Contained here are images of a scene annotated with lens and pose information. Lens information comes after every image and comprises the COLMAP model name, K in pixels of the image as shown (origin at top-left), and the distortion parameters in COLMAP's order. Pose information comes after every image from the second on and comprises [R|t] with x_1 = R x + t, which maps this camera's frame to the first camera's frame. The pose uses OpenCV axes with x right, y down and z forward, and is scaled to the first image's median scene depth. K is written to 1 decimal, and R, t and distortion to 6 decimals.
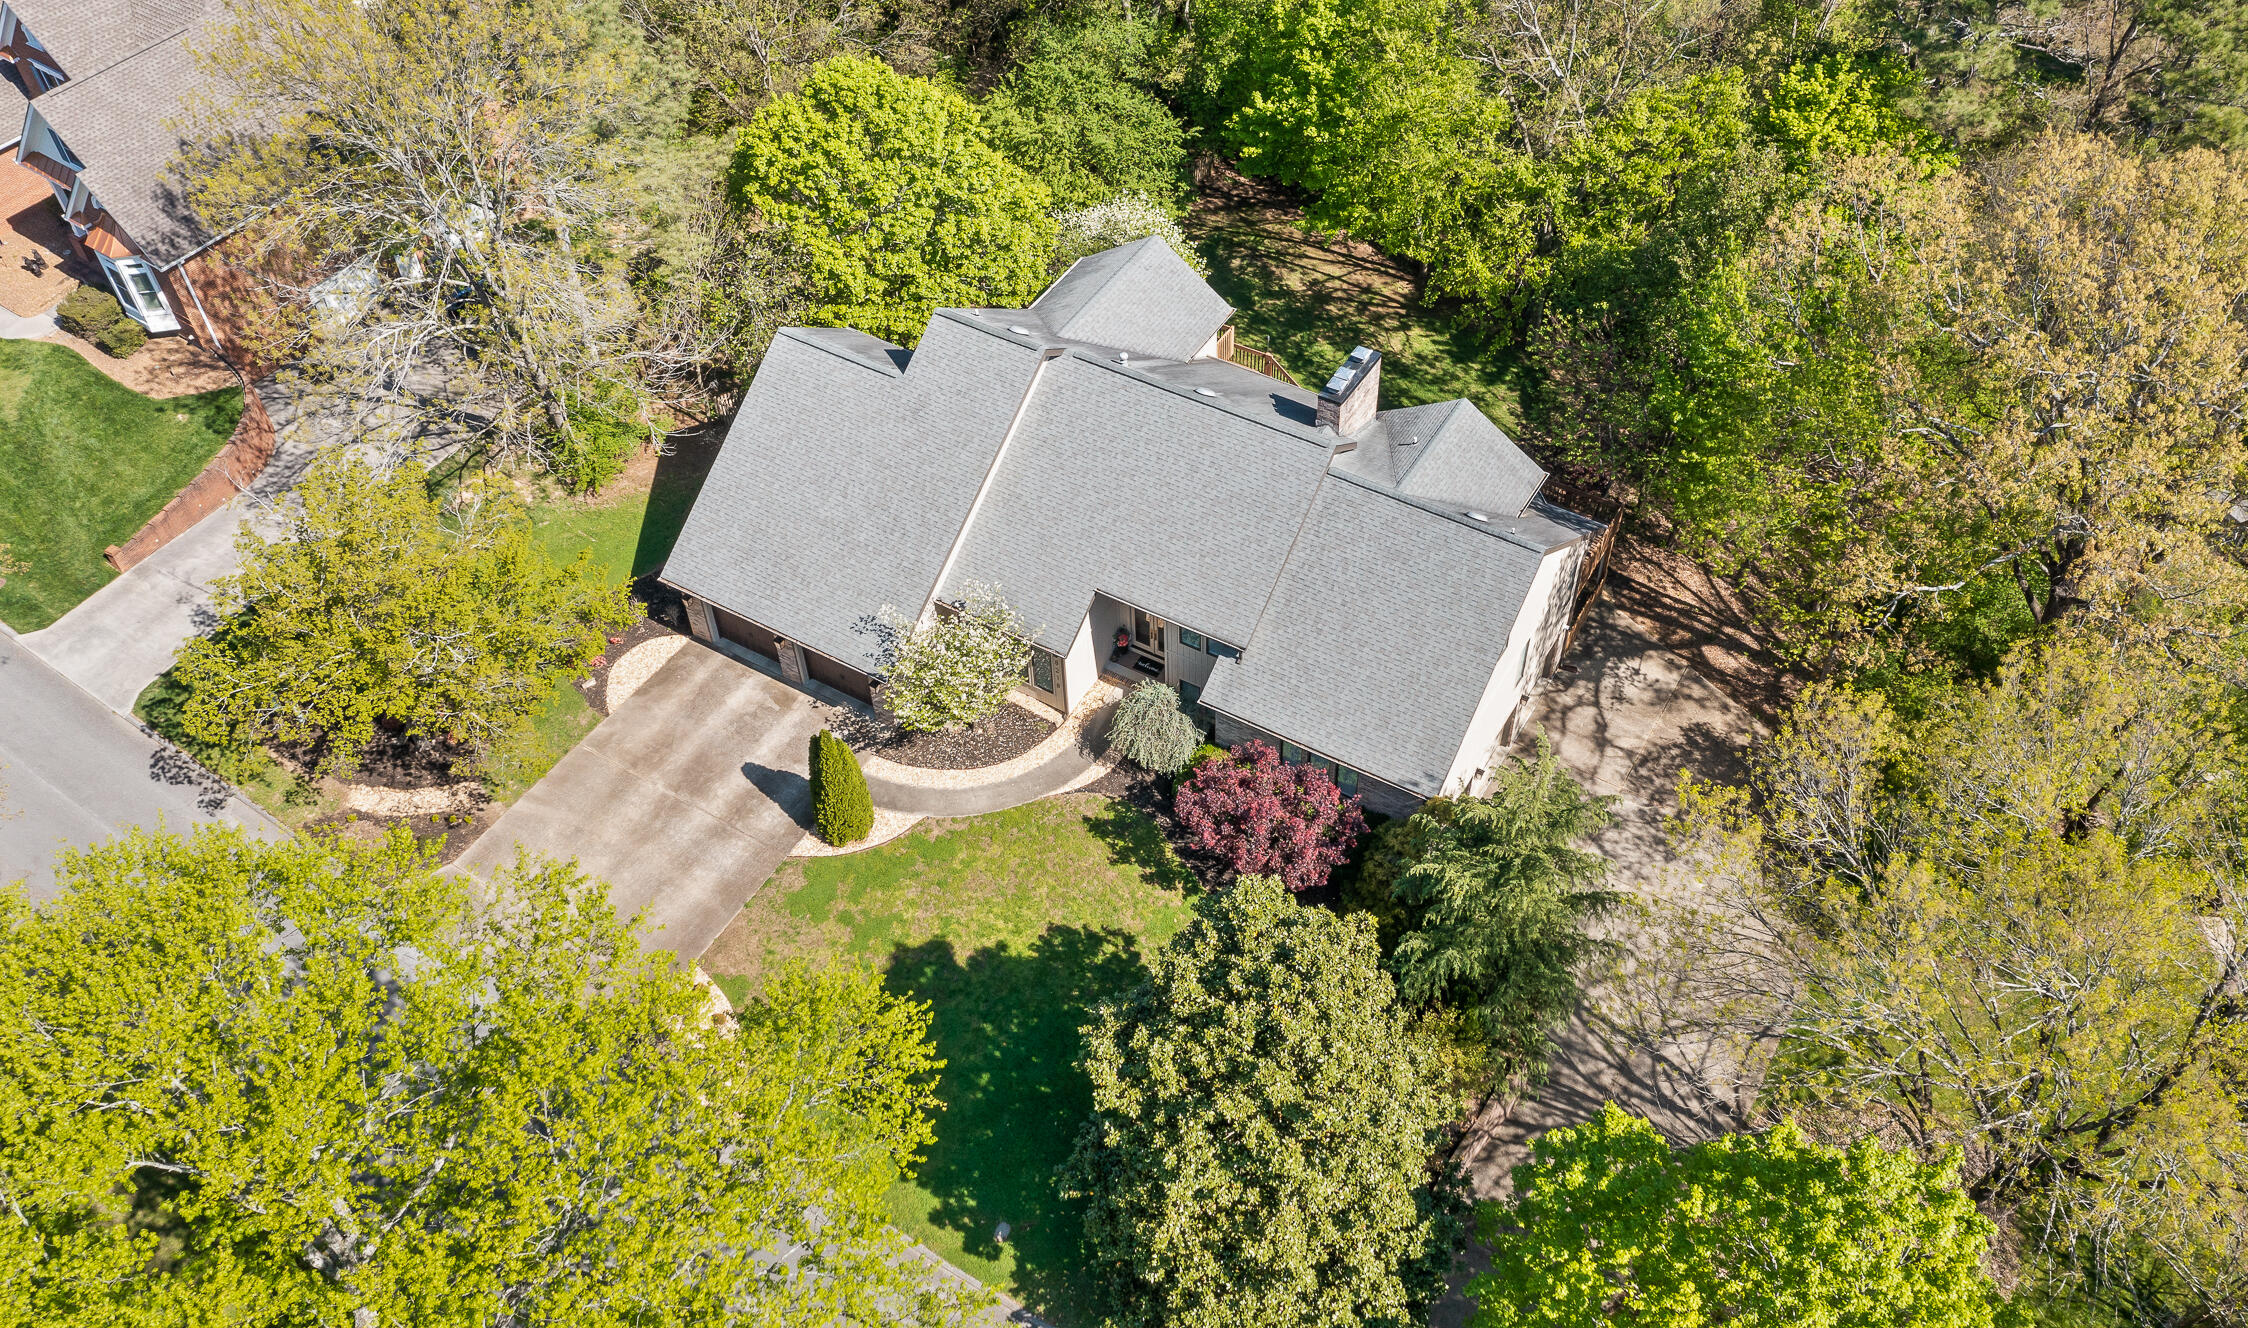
lens RADIAL K [[1928.1, 0, 1190.6], [0, 1928.1, 689.5], [0, 0, 1]] dist [0.010335, 0.004989]
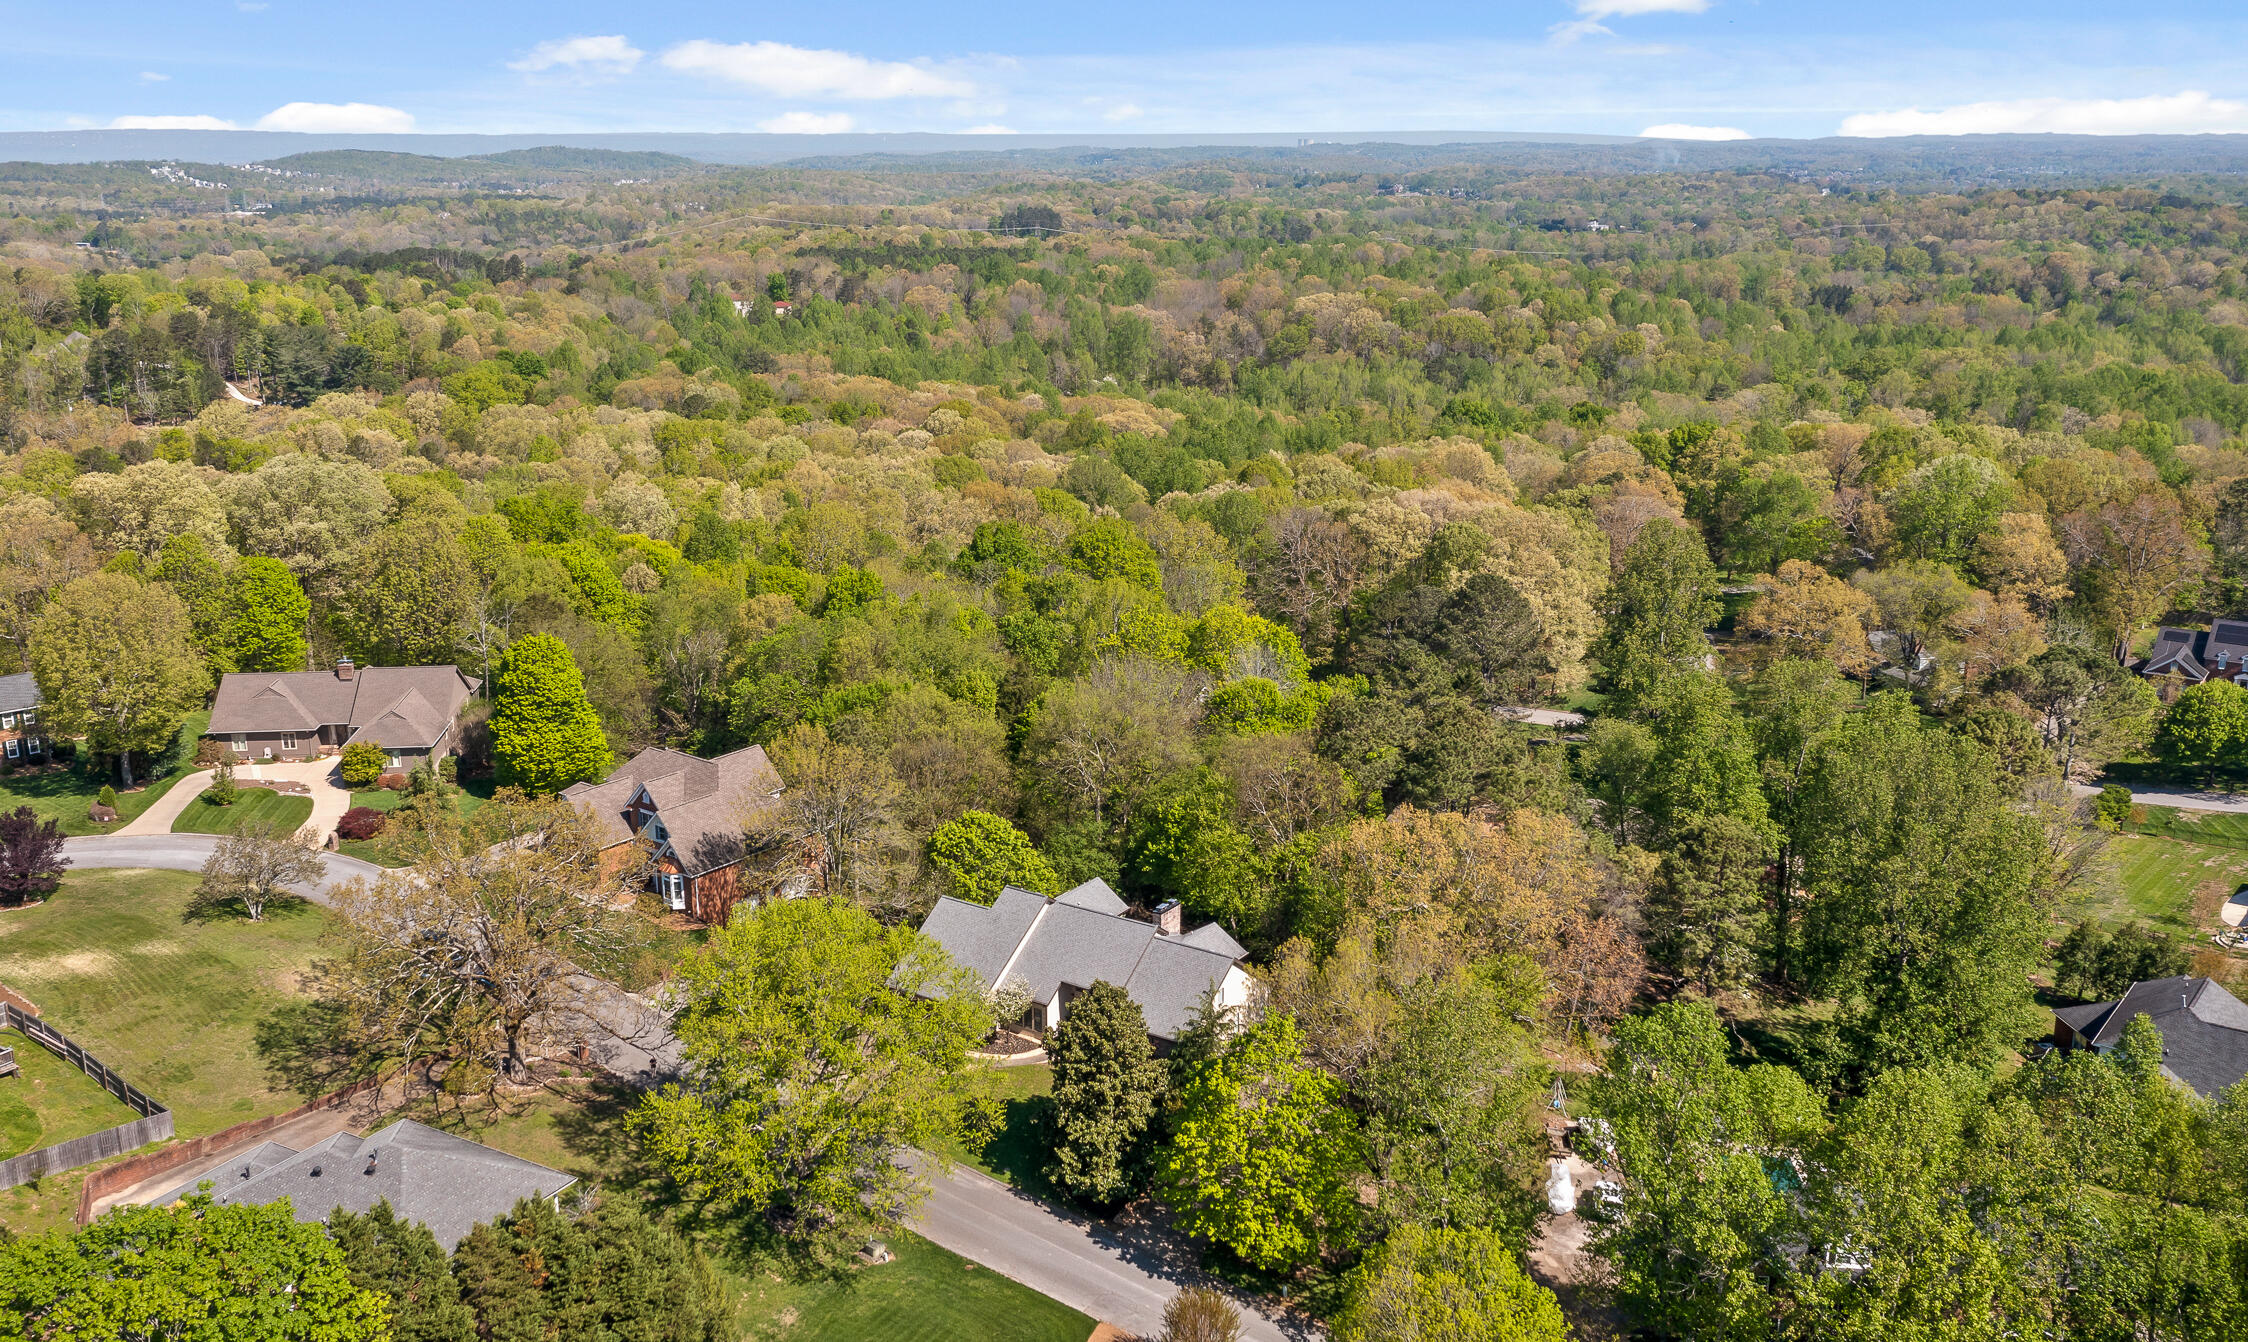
lens RADIAL K [[1793.3, 0, 1123.1], [0, 1793.3, 671.1], [0, 0, 1]] dist [-0.000439, -0.000021]
pose [[0.998205, 0.022435, -0.055526, 0.127607], [-0.048728, 0.843271, -0.535275, 0.724064], [0.034814, 0.537020, 0.842851, -0.993712]]
